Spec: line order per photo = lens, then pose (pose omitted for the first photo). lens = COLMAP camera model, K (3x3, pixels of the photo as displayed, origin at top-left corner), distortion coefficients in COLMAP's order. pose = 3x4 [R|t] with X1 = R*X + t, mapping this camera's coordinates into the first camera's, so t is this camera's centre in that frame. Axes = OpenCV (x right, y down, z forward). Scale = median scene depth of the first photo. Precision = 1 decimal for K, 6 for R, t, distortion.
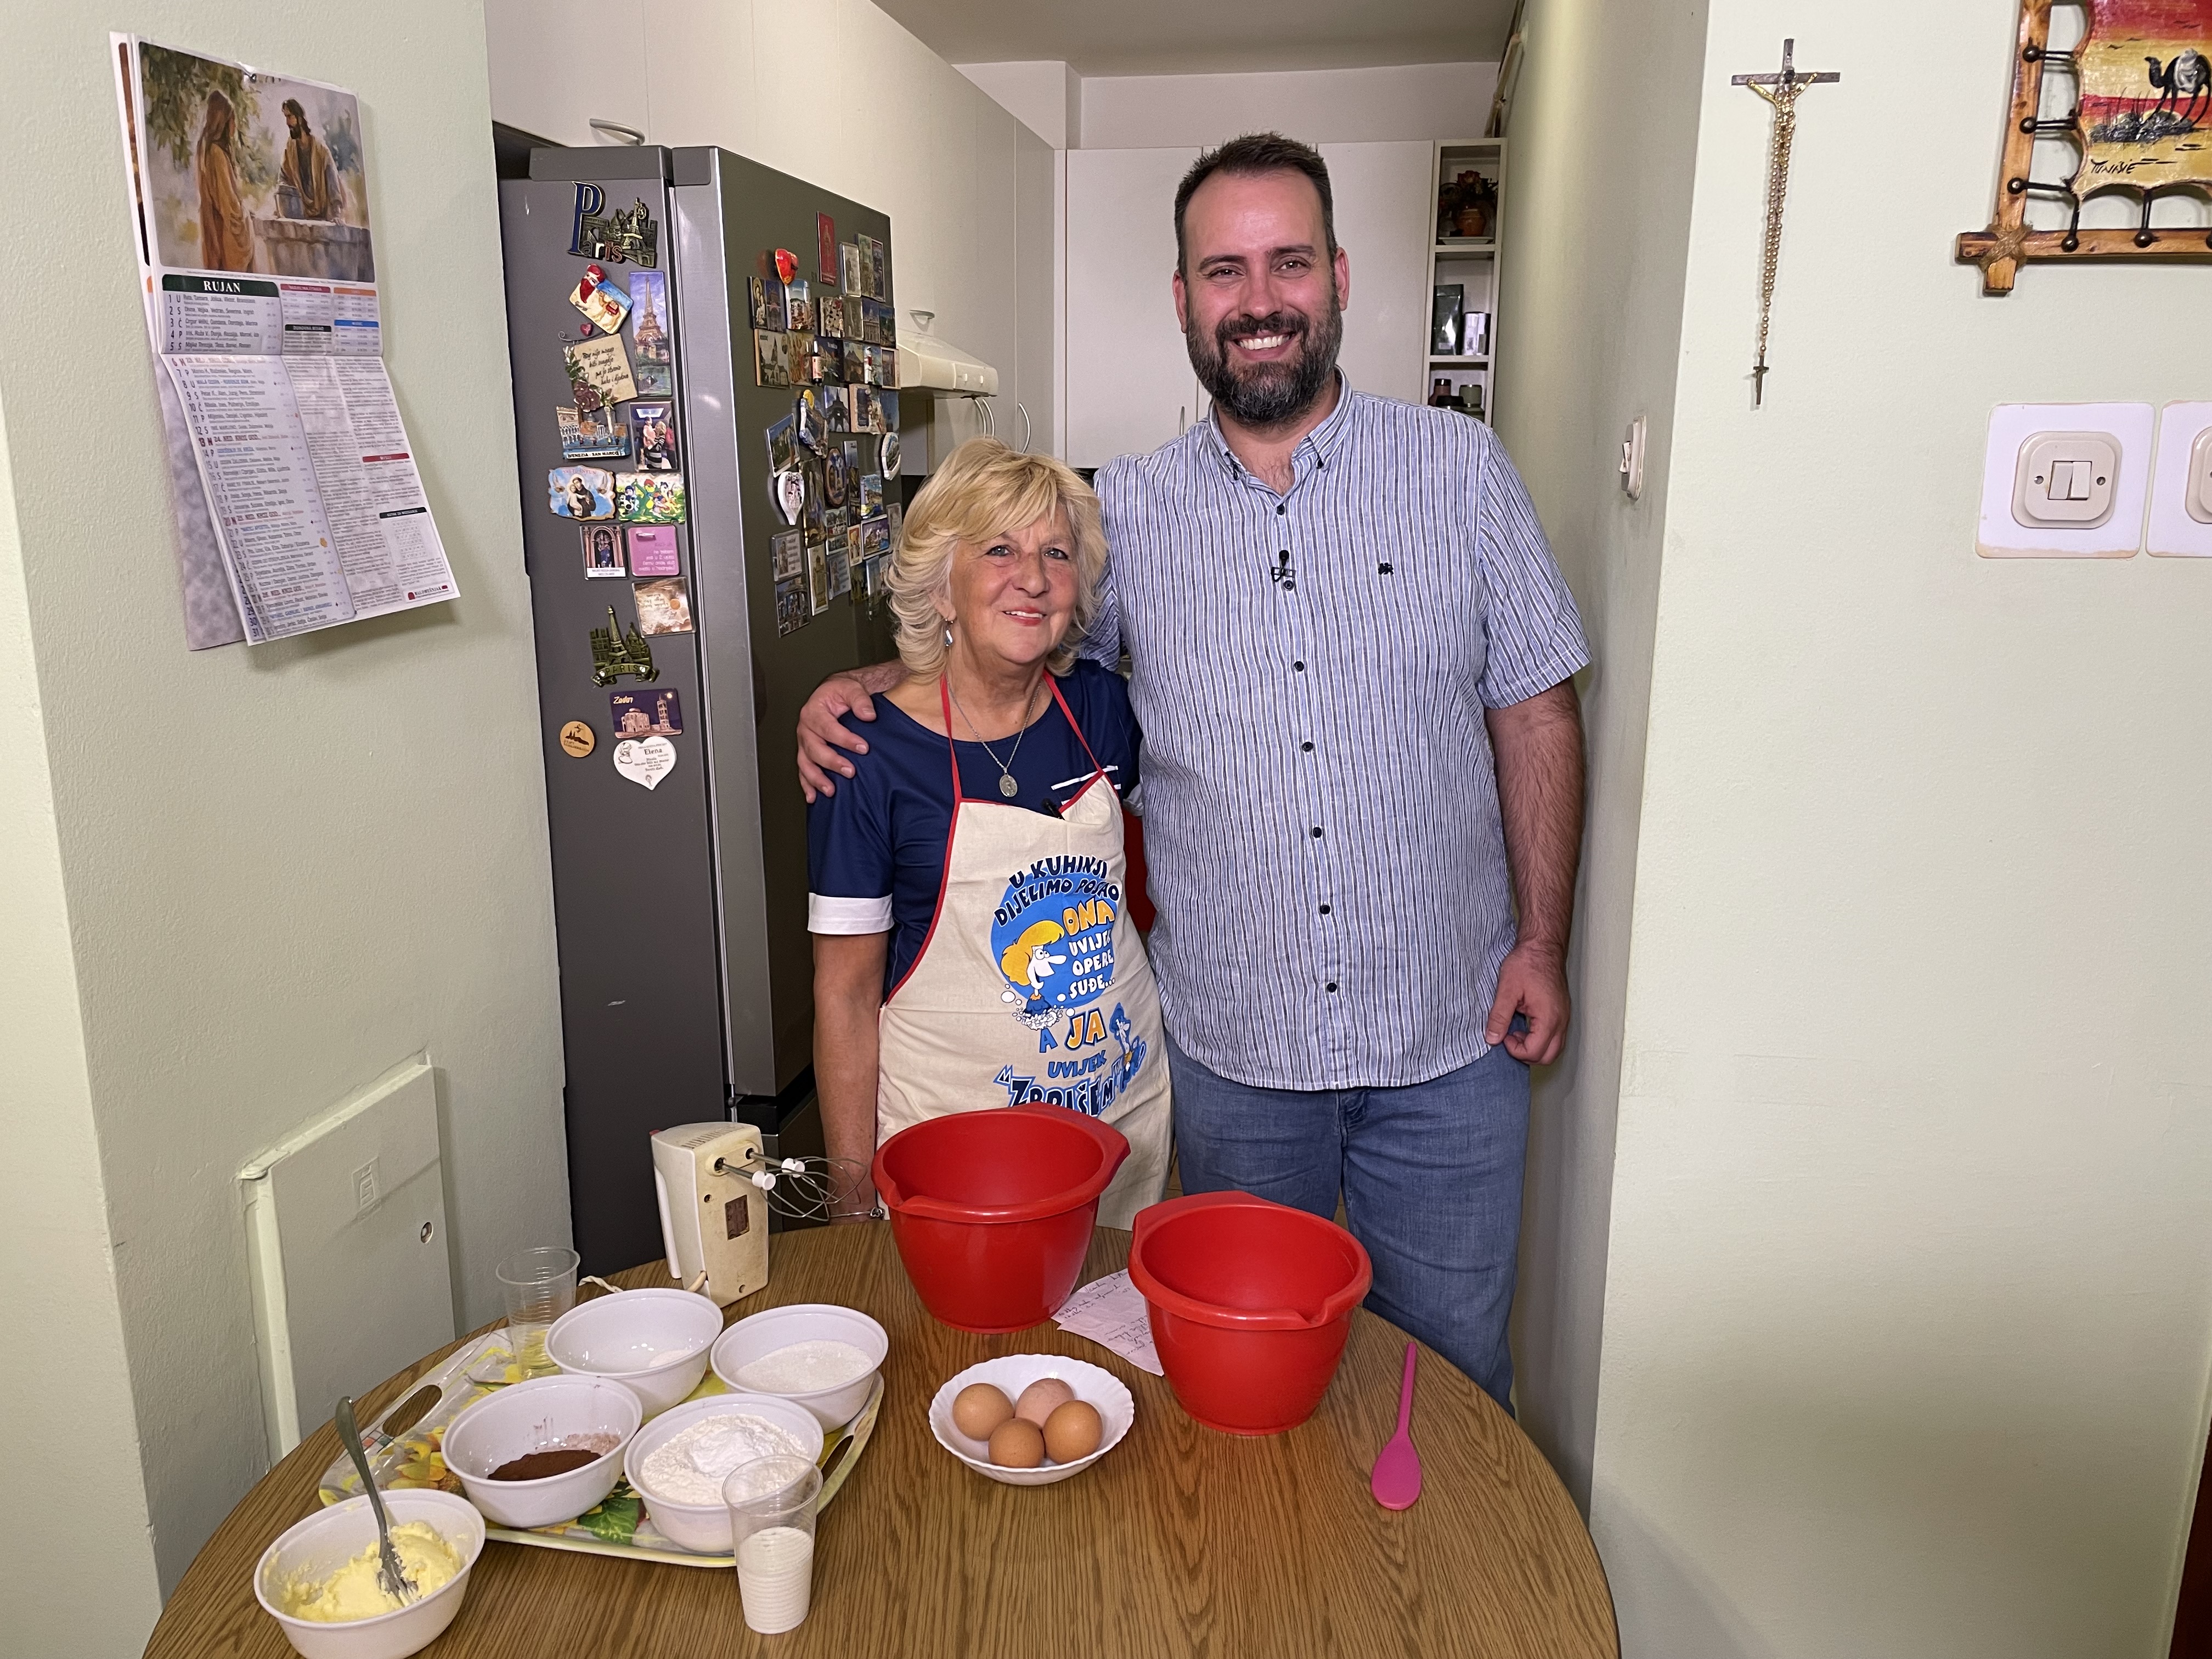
lens RADIAL K [[1703.2, 0, 1106.0], [0, 1703.2, 829.5], [0, 0, 1]] dist [0.071920, -0.139043]
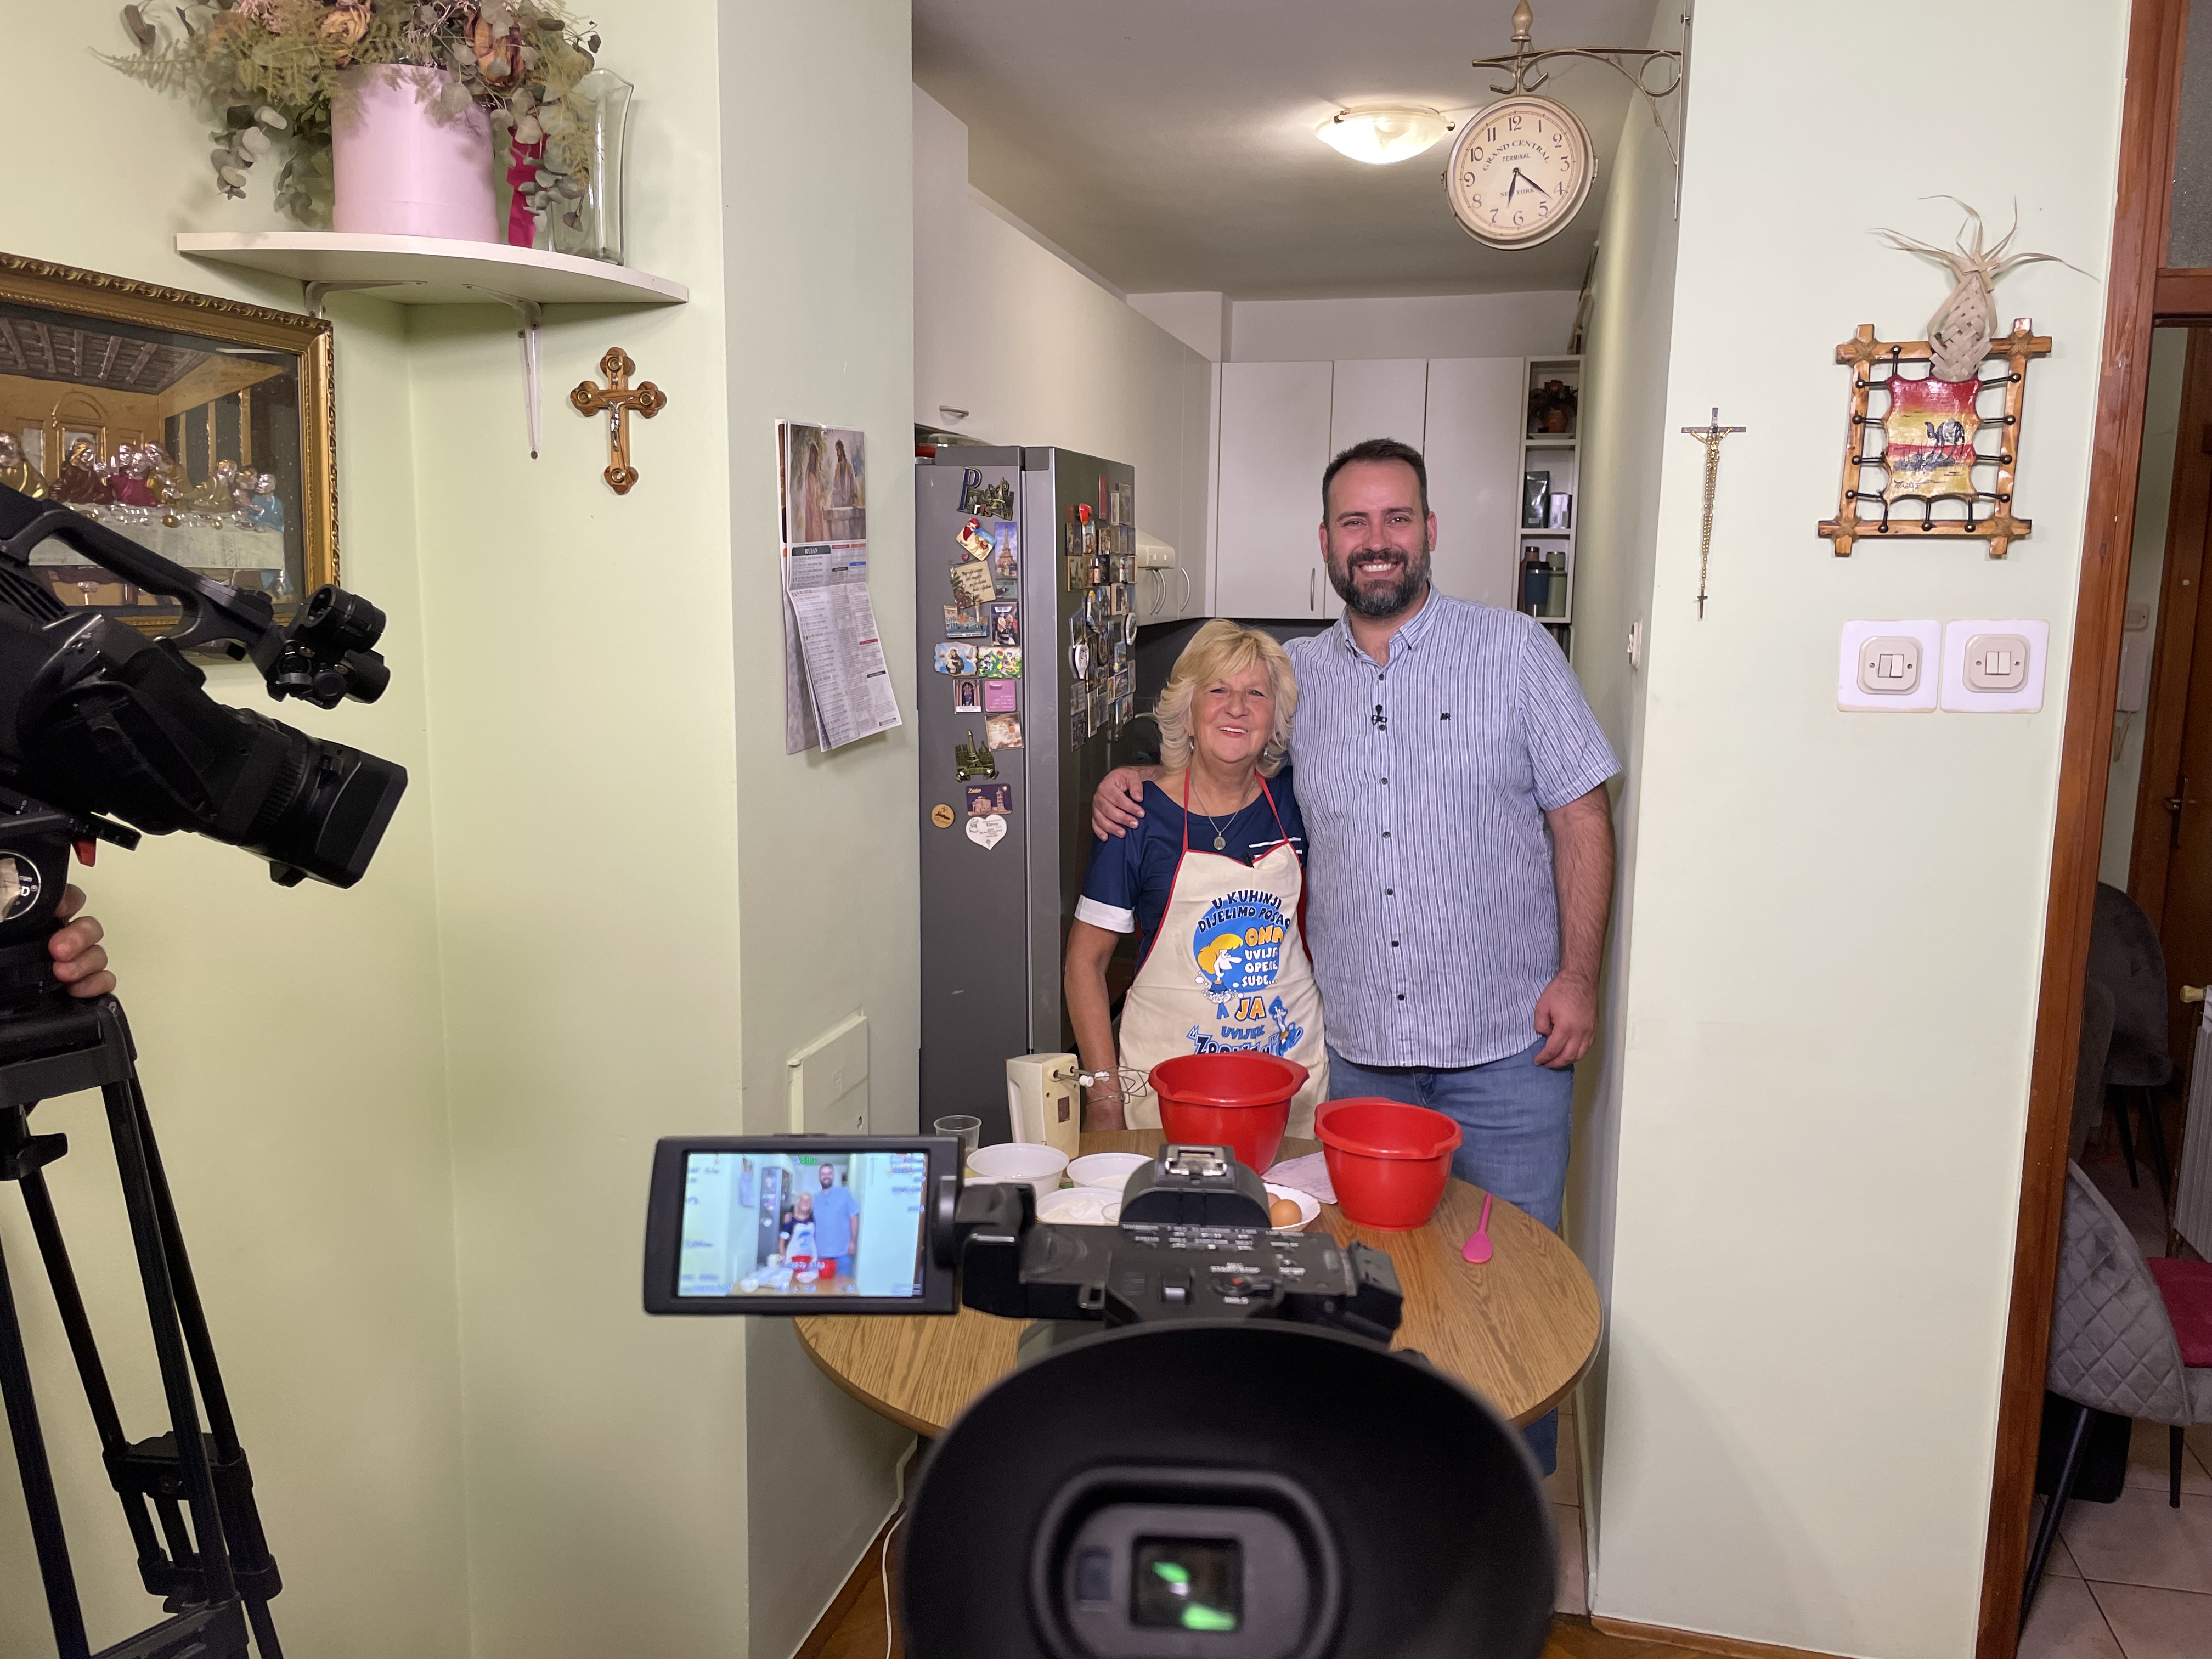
lens RADIAL K [[1703.2, 0, 1106.0], [0, 1703.2, 829.5], [0, 0, 1]] dist [0.071920, -0.139043]
pose [[0.998137, 0.014898, -0.059159, -0.075700], [-0.019089, 0.997299, -0.070925, 0.068605], [0.057942, 0.071922, 0.995726, -0.542553]]
